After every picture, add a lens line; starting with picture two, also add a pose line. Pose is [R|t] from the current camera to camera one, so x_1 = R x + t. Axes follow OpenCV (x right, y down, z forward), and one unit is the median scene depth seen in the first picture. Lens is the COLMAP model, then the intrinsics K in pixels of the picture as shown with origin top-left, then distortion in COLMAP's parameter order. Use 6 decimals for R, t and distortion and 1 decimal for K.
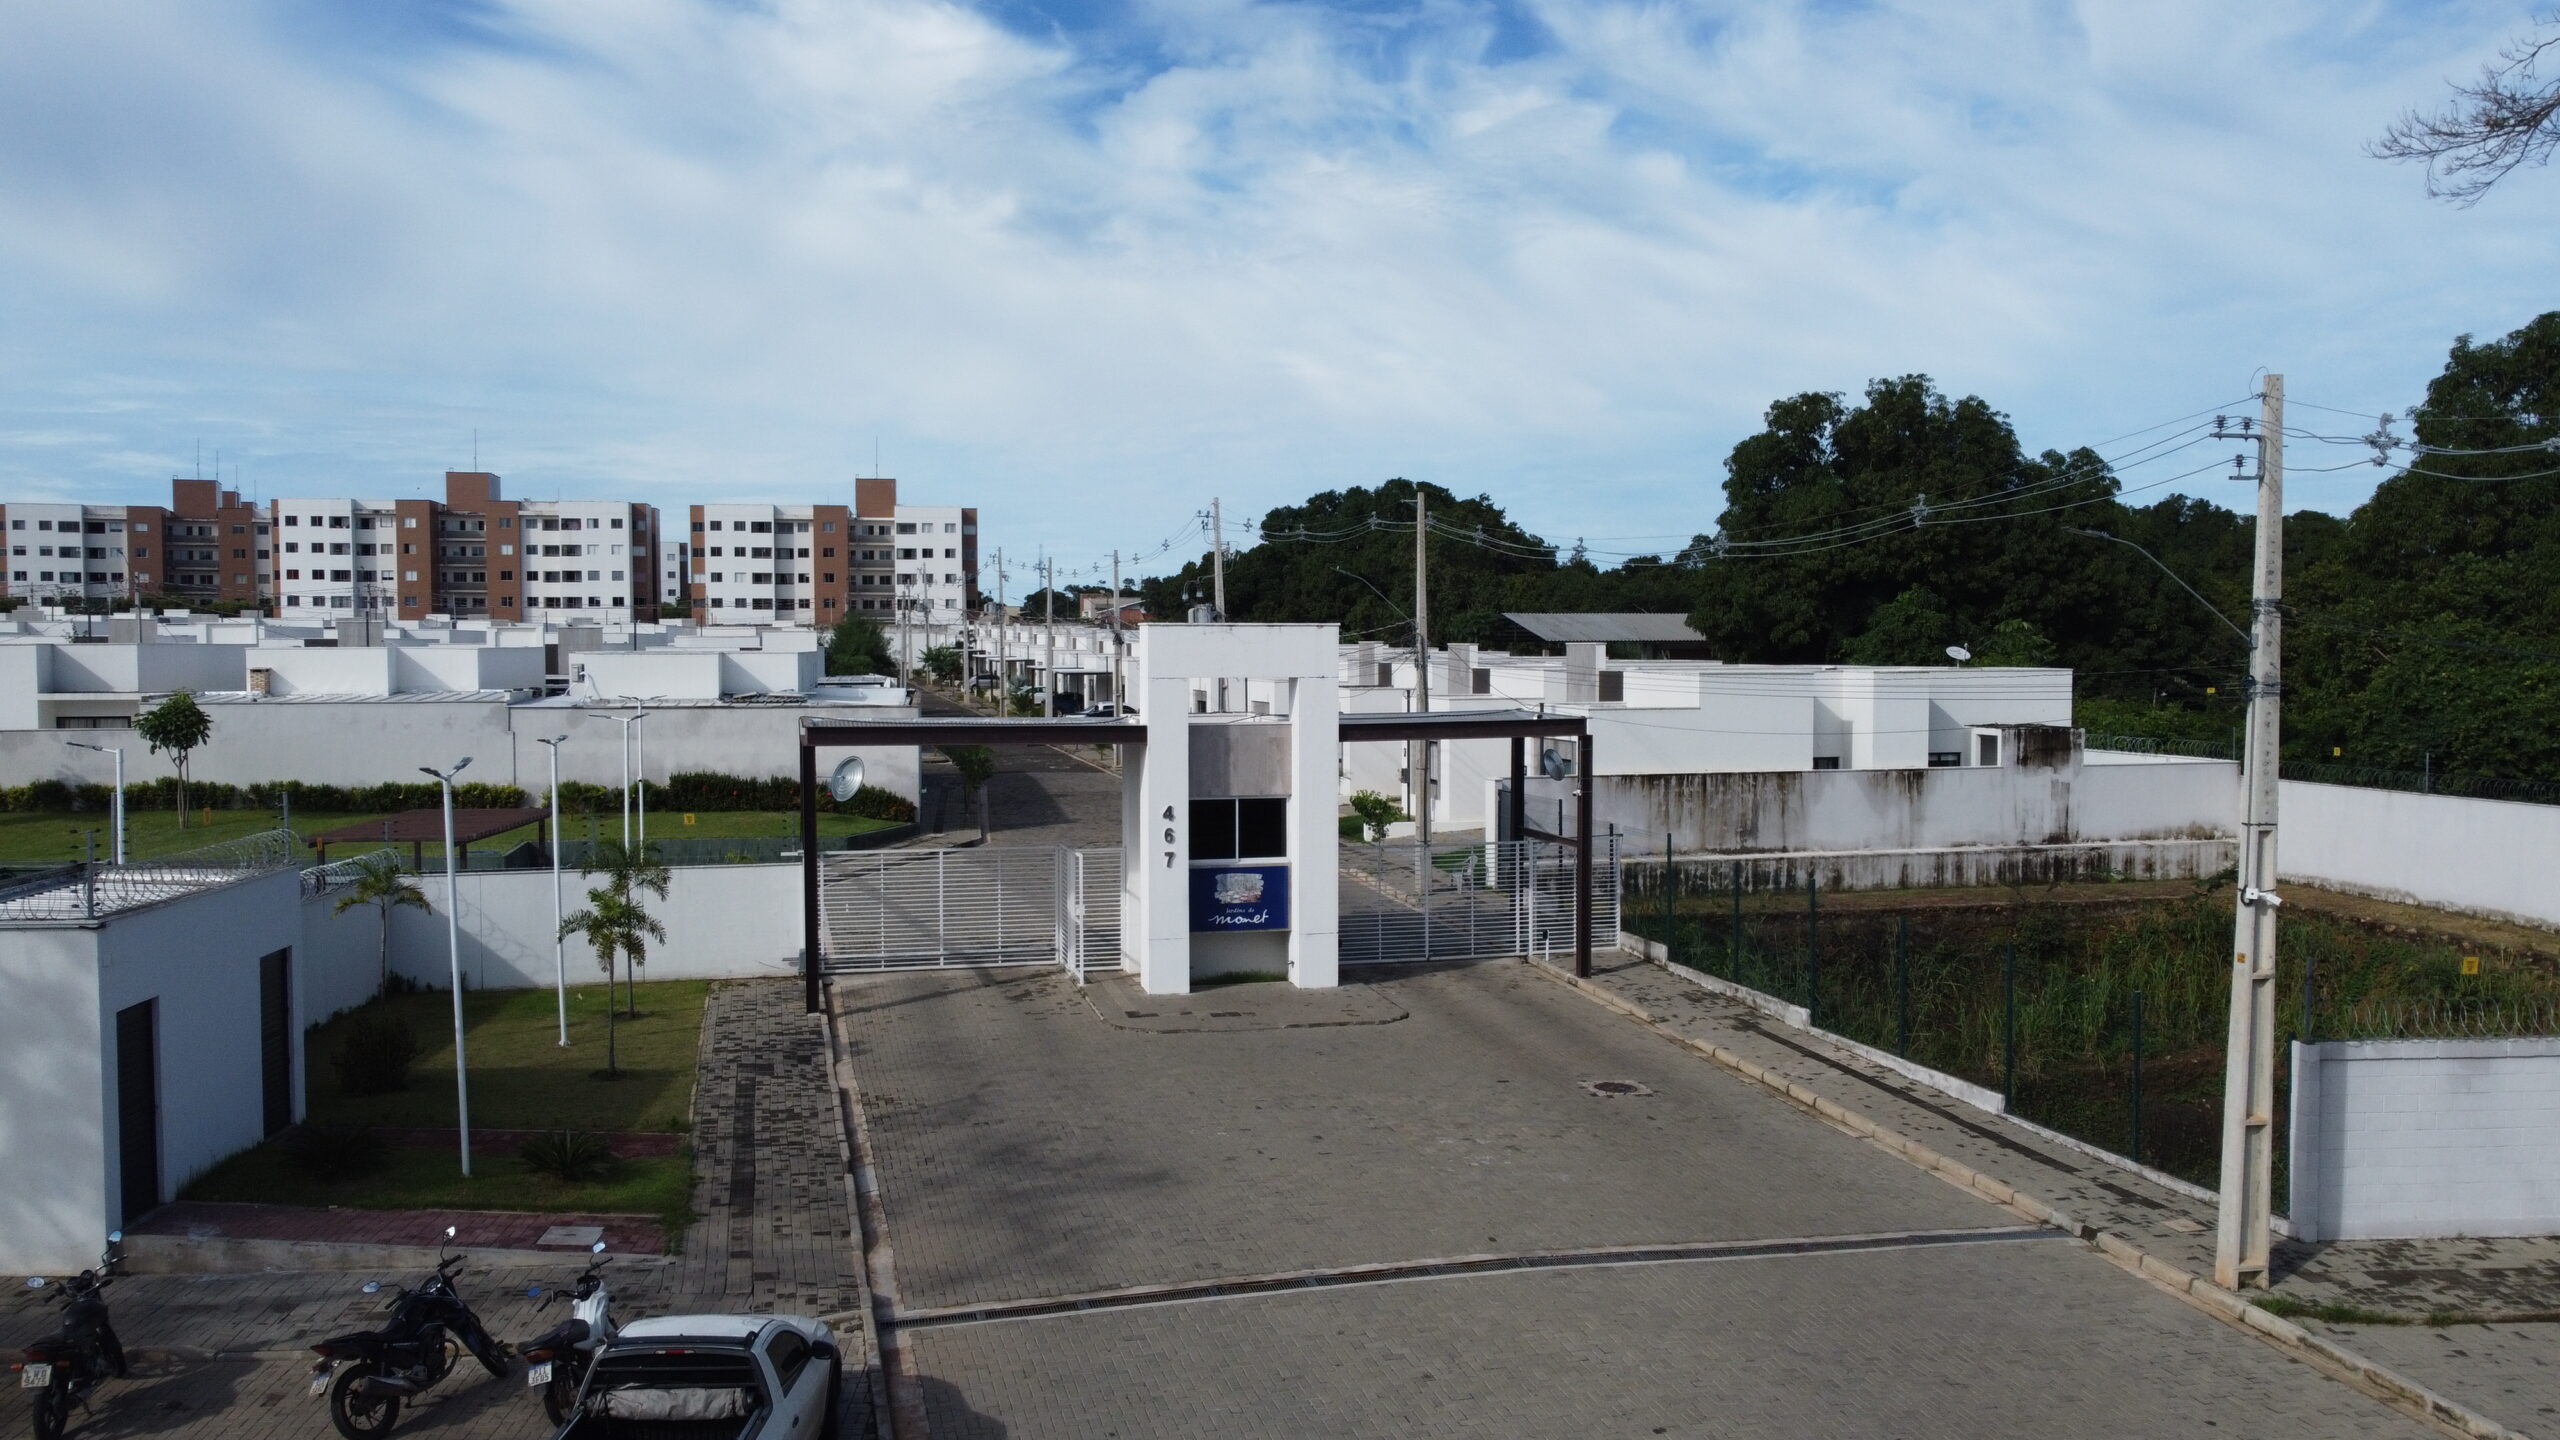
lens RADIAL K [[1946.3, 0, 1269.7], [0, 1946.3, 724.4], [0, 0, 1]] dist [-0.003507, -0.003673]
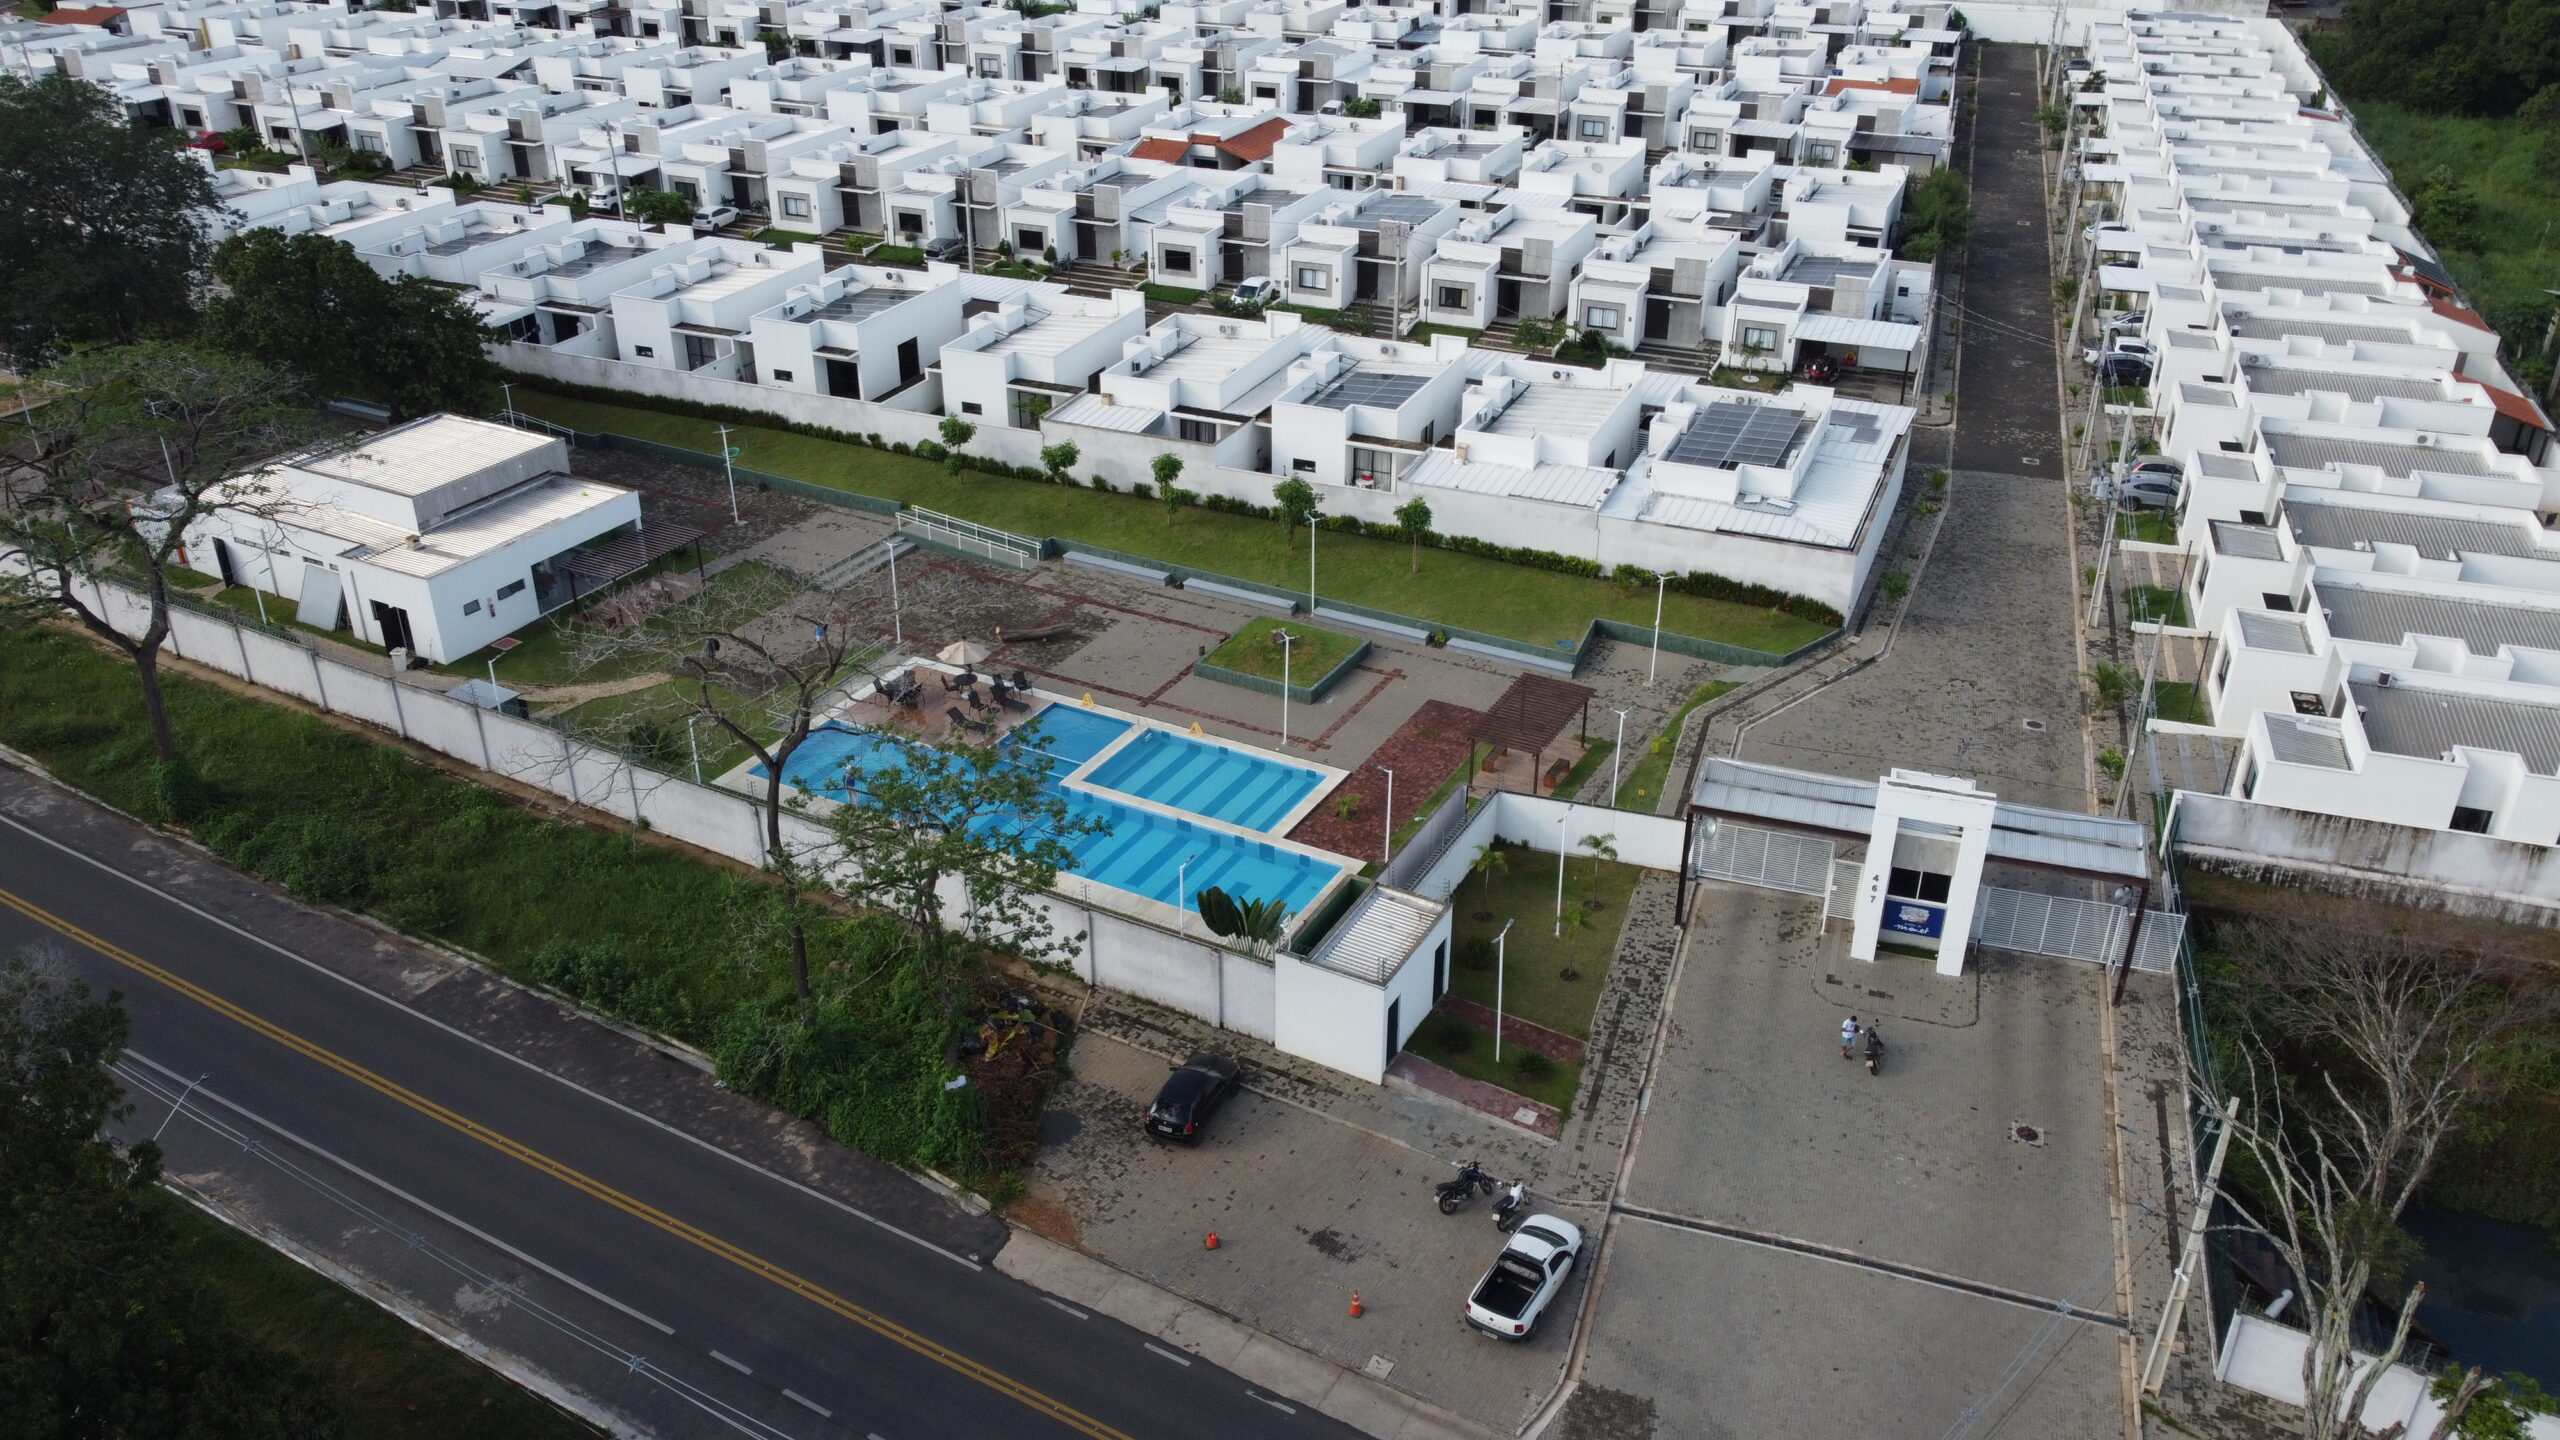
lens RADIAL K [[1946.3, 0, 1269.7], [0, 1946.3, 724.4], [0, 0, 1]] dist [-0.003507, -0.003673]
pose [[0.834933, 0.265060, -0.482317, 0.310144], [-0.029565, 0.896717, 0.441615, -0.858247], [0.549557, -0.354460, 0.756535, -0.648014]]
